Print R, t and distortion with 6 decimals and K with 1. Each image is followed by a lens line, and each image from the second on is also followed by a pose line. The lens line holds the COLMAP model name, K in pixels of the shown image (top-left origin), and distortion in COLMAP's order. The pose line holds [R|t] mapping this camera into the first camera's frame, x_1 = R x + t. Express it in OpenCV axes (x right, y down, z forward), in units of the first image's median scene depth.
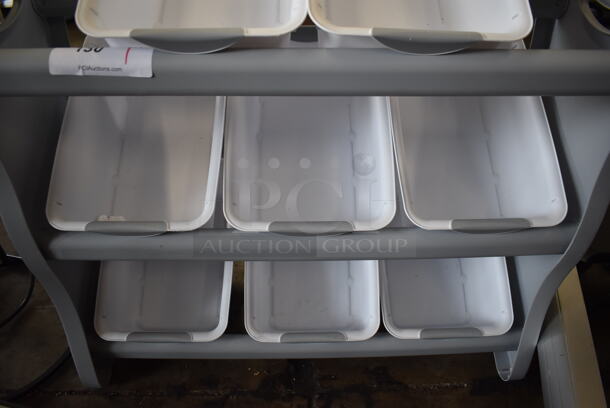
lens RADIAL K [[472.6, 0, 305.0], [0, 472.6, 204.0], [0, 0, 1]] dist [-0.100927, 0.014951]
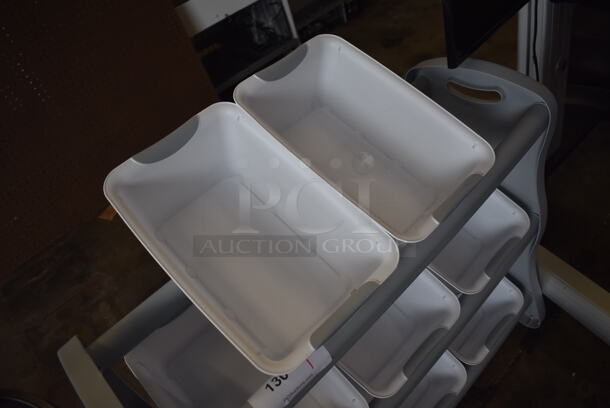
lens RADIAL K [[472.6, 0, 305.0], [0, 472.6, 204.0], [0, 0, 1]] dist [-0.100927, 0.014951]
pose [[0.711187, -0.594978, 0.374451, -0.337672], [0.626814, 0.777842, 0.045446, -0.389696], [-0.318303, 0.202390, 0.926132, -0.091025]]
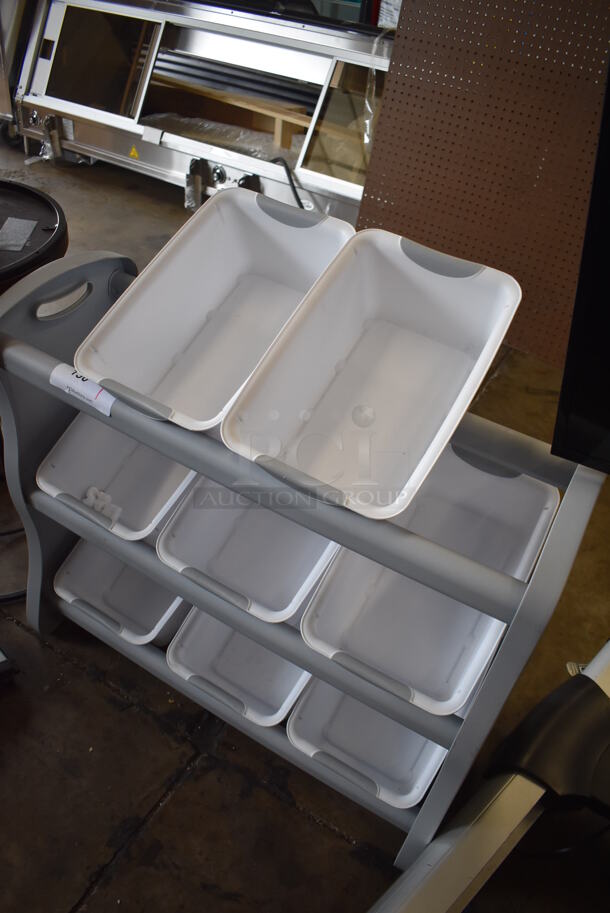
lens RADIAL K [[707.3, 0, 301.7], [0, 707.3, 460.4], [0, 0, 1]] dist [-0.100927, 0.014951]
pose [[0.838141, 0.402805, -0.367788, 0.475219], [-0.421746, 0.906172, 0.031344, -0.253096], [0.345904, 0.128843, 0.929381, -0.307844]]
